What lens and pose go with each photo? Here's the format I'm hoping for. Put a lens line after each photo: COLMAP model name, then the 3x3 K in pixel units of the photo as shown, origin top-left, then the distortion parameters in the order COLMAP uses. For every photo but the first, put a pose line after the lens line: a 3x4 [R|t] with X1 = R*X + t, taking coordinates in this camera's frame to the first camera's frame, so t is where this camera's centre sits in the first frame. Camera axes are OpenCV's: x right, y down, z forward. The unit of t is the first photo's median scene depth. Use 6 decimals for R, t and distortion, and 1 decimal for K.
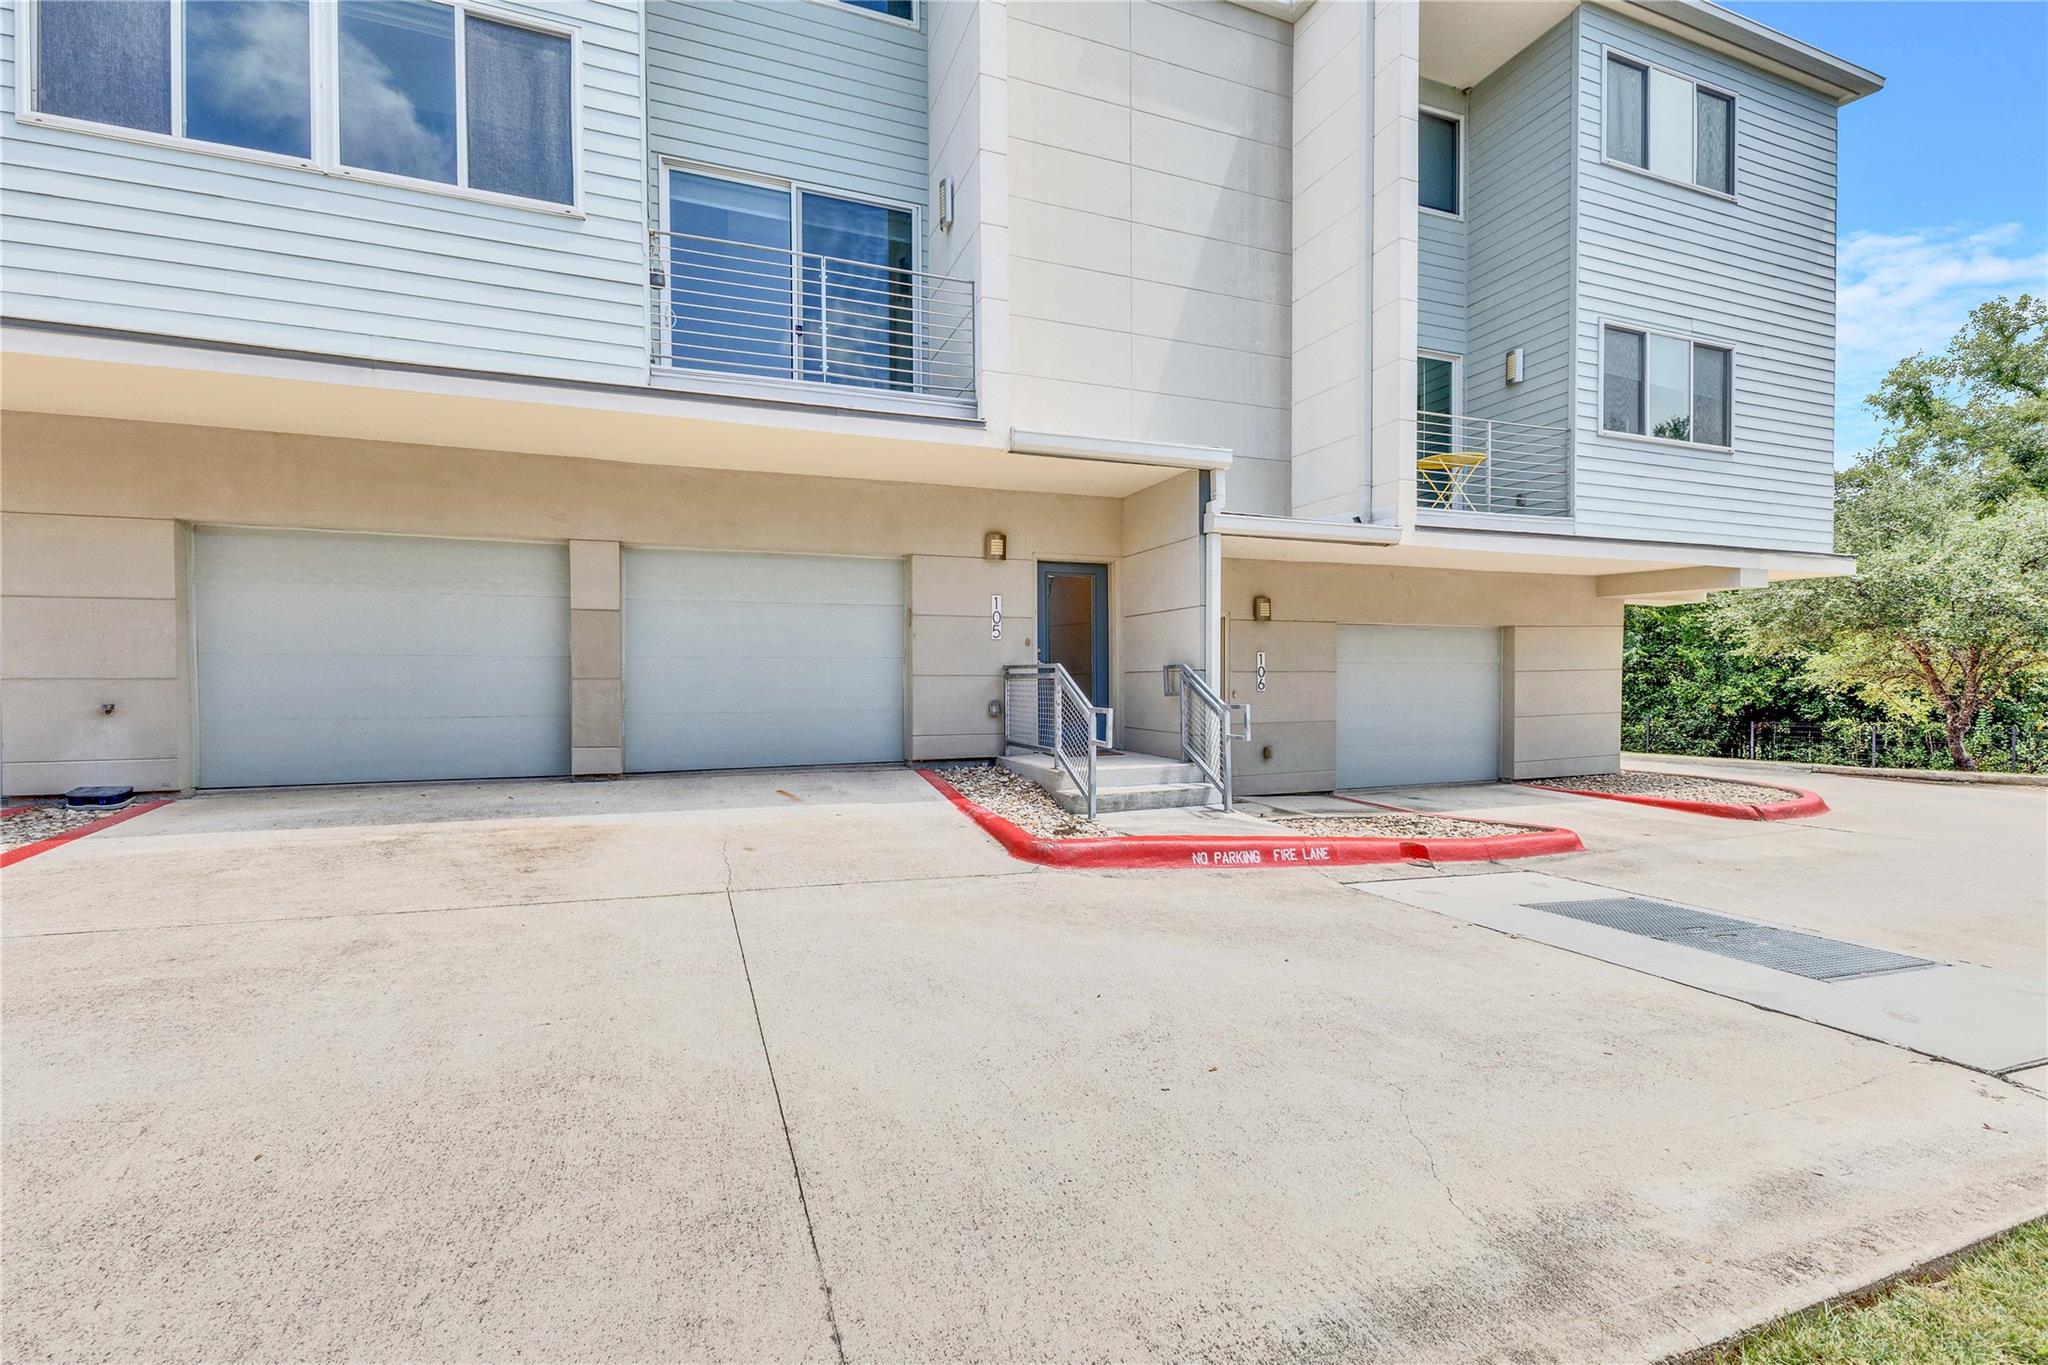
lens RADIAL K [[885.7, 0, 1023.7], [0, 885.7, 695.7], [0, 0, 1]] dist [0.021866, -0.009183]
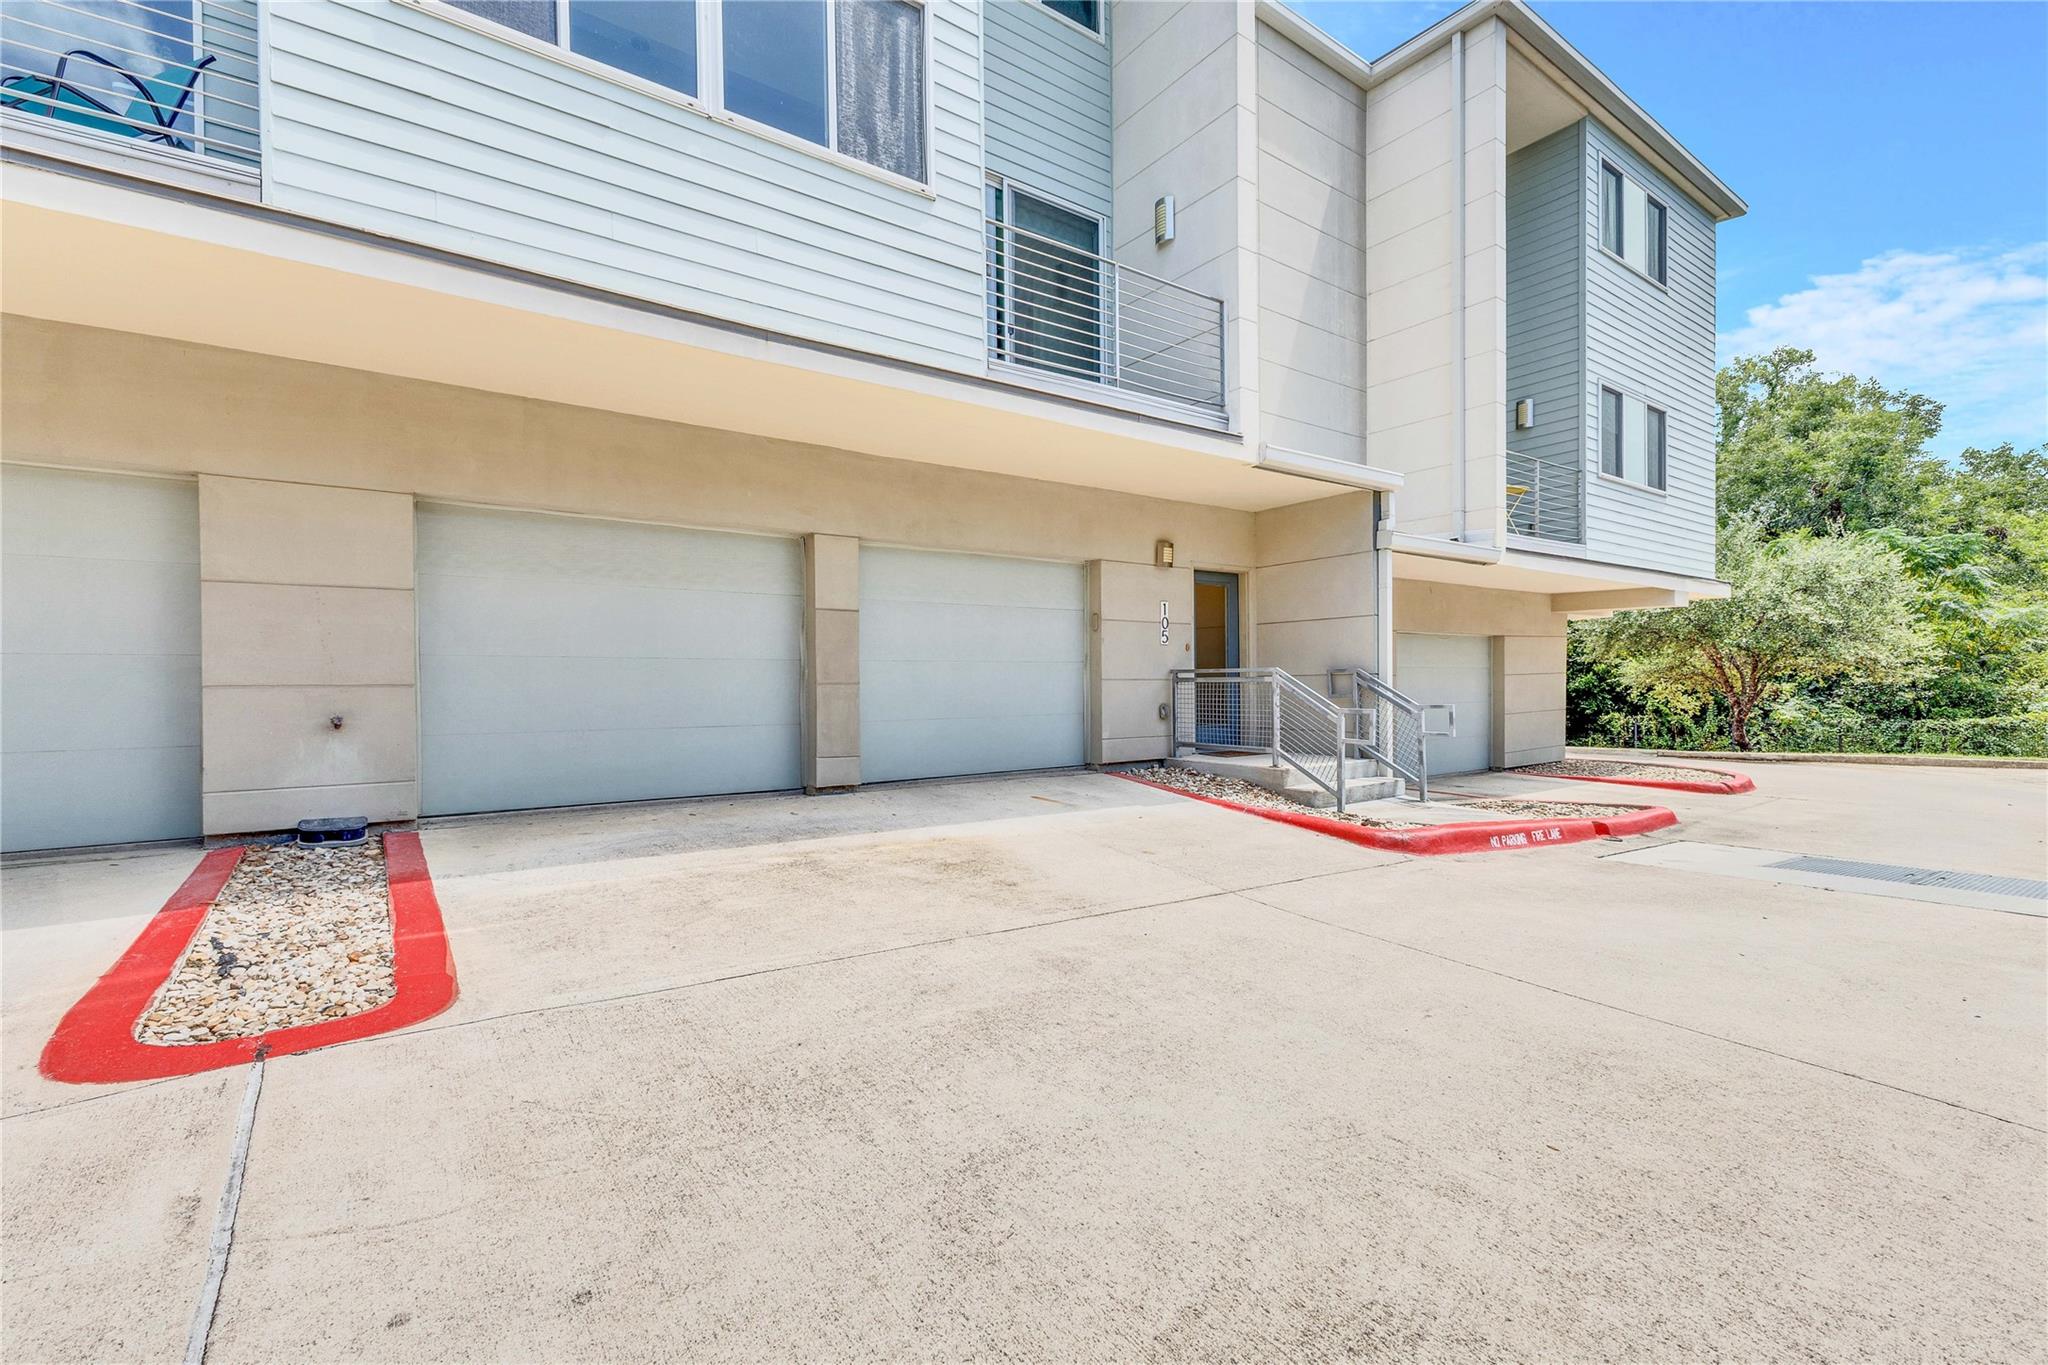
lens RADIAL K [[885.7, 0, 1023.7], [0, 885.7, 695.7], [0, 0, 1]] dist [0.021866, -0.009183]
pose [[0.968227, -0.007470, 0.249960, -0.489911], [0.008872, 0.999951, -0.004481, -0.000578], [-0.249914, 0.006556, 0.968246, 0.046606]]
